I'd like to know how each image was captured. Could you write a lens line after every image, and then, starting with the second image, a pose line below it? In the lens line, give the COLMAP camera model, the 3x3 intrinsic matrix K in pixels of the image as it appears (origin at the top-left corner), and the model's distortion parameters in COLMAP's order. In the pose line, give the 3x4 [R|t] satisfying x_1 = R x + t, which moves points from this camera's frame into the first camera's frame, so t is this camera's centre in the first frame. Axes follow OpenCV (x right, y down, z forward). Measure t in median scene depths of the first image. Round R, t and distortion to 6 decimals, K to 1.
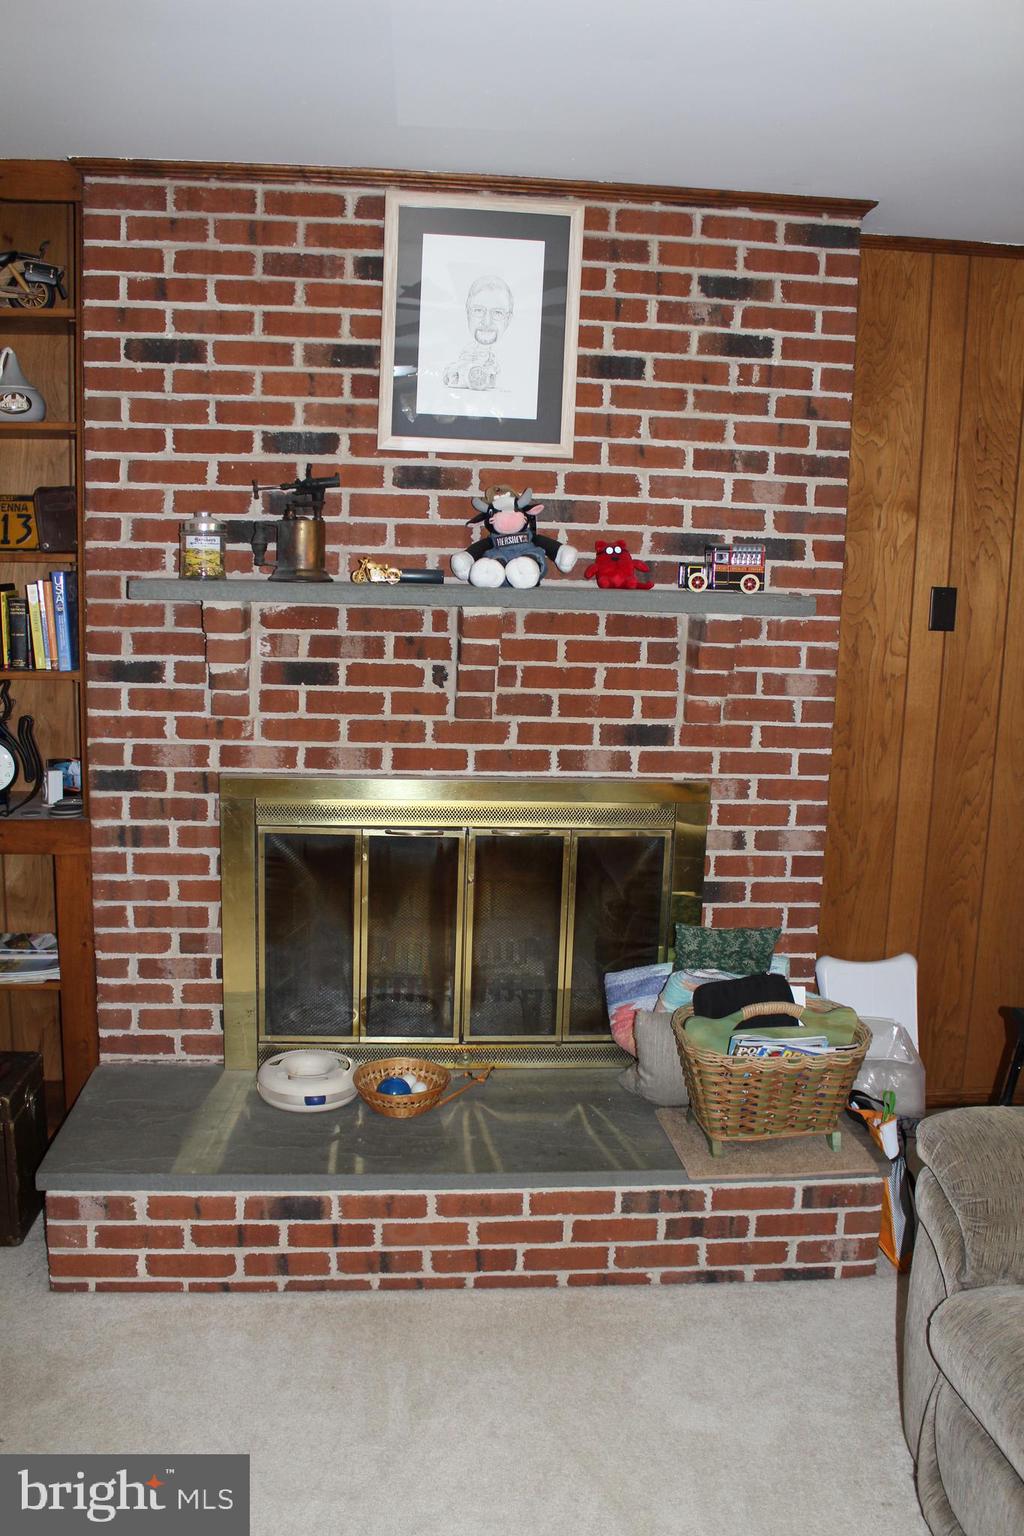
lens RADIAL K [[1315.8, 0, 509.5], [0, 1315.8, 777.9], [0, 0, 1]] dist [-0.133955, 0.051475]
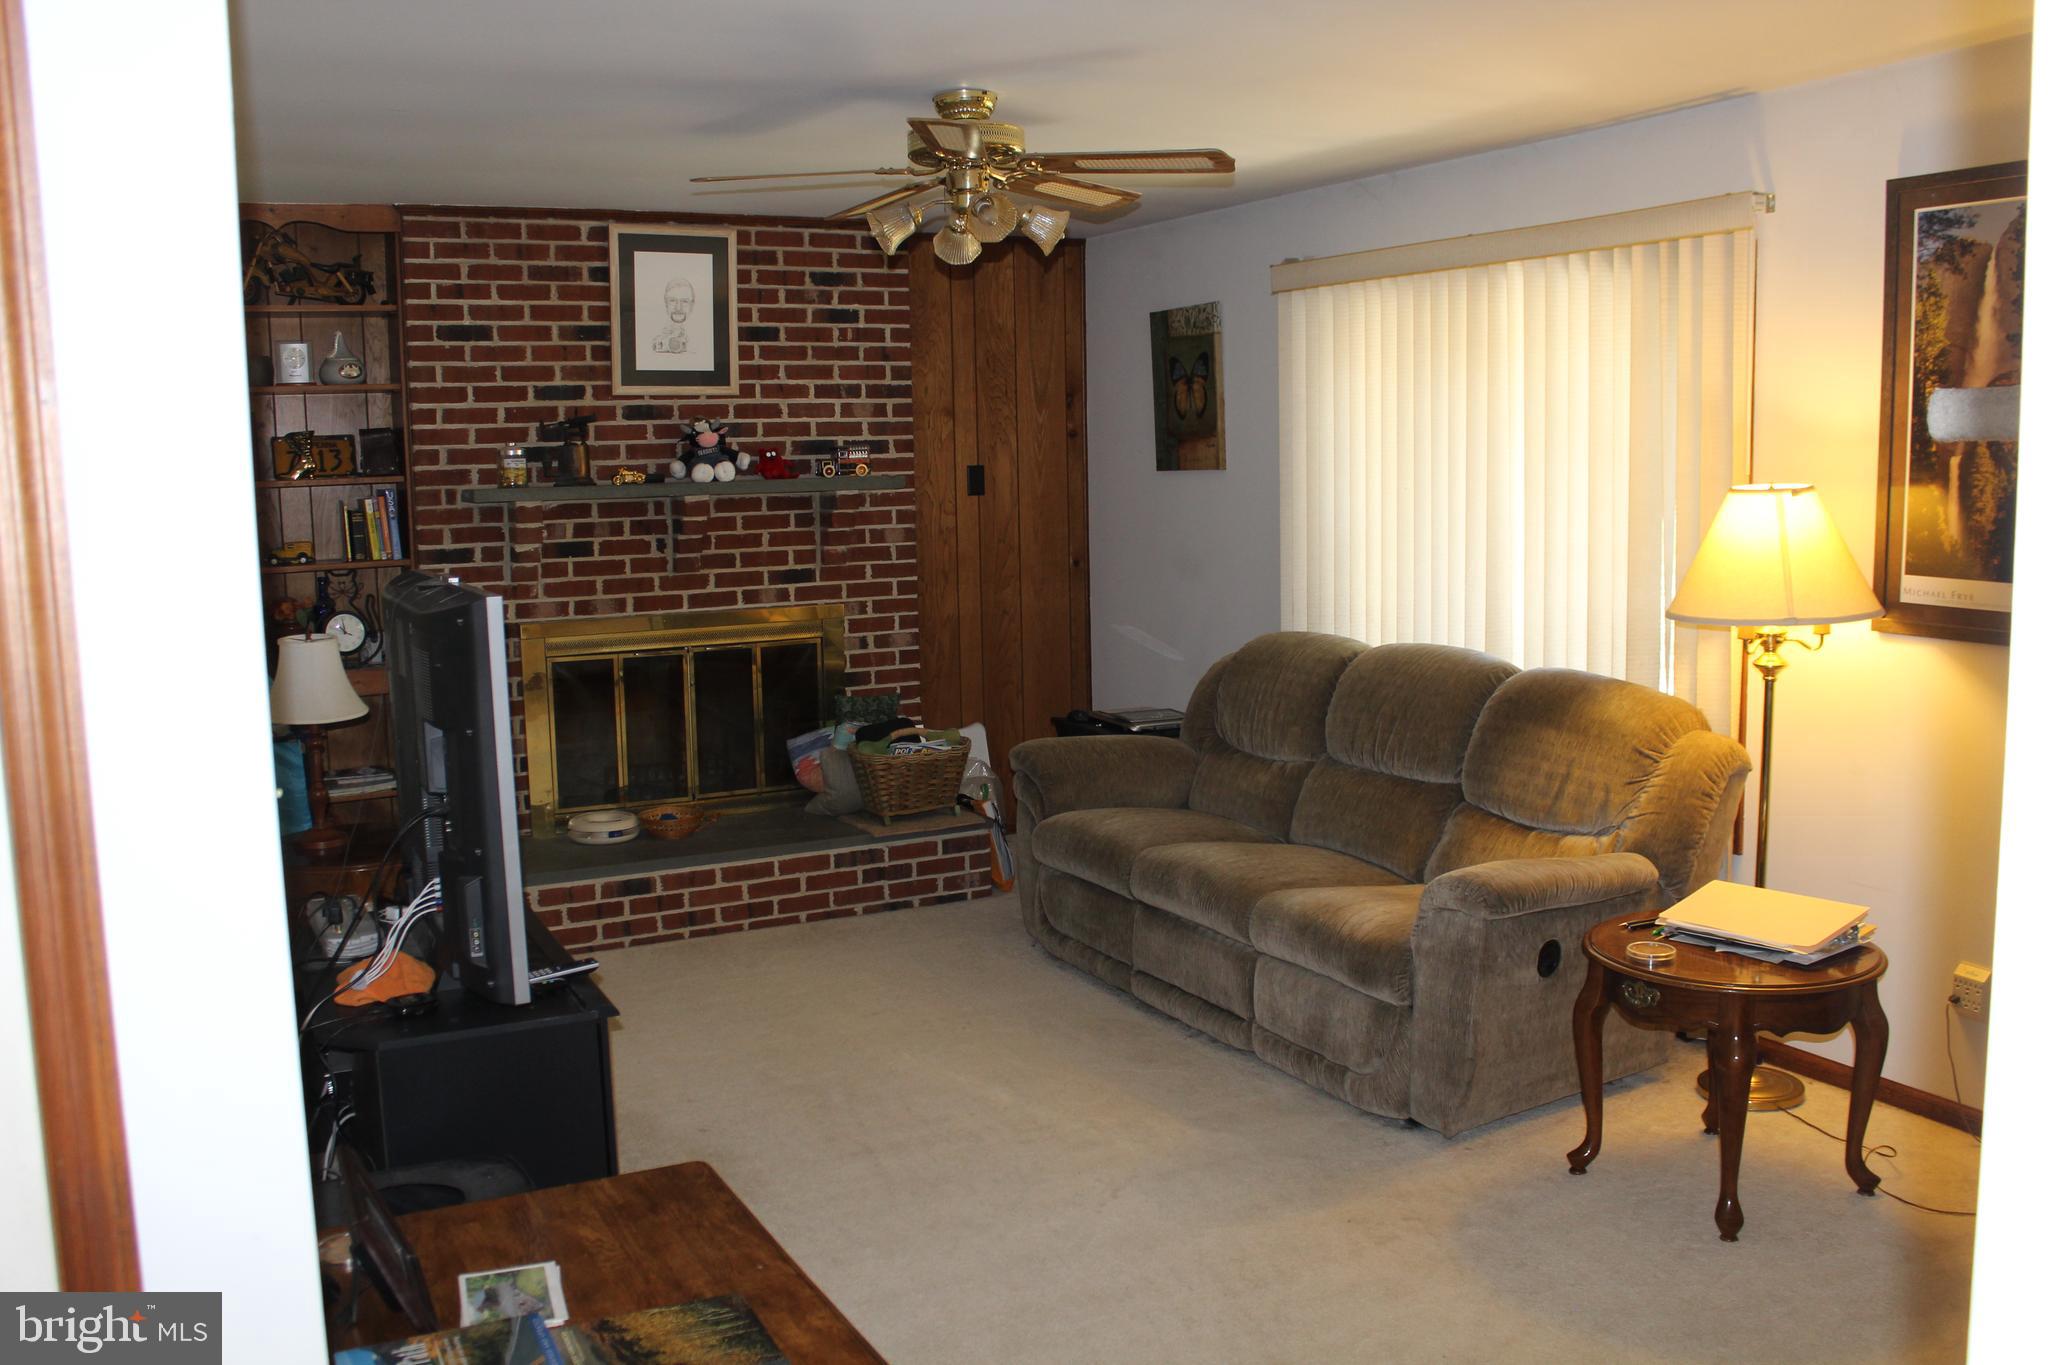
lens RADIAL K [[1754.4, 0, 1024.6], [0, 1754.4, 678.9], [0, 0, 1]] dist [-0.133955, 0.051475]
pose [[0.926504, -0.095850, 0.363871, -0.417552], [0.110939, 0.993611, -0.020744, 0.163510], [-0.359558, 0.059587, 0.931218, -0.996316]]
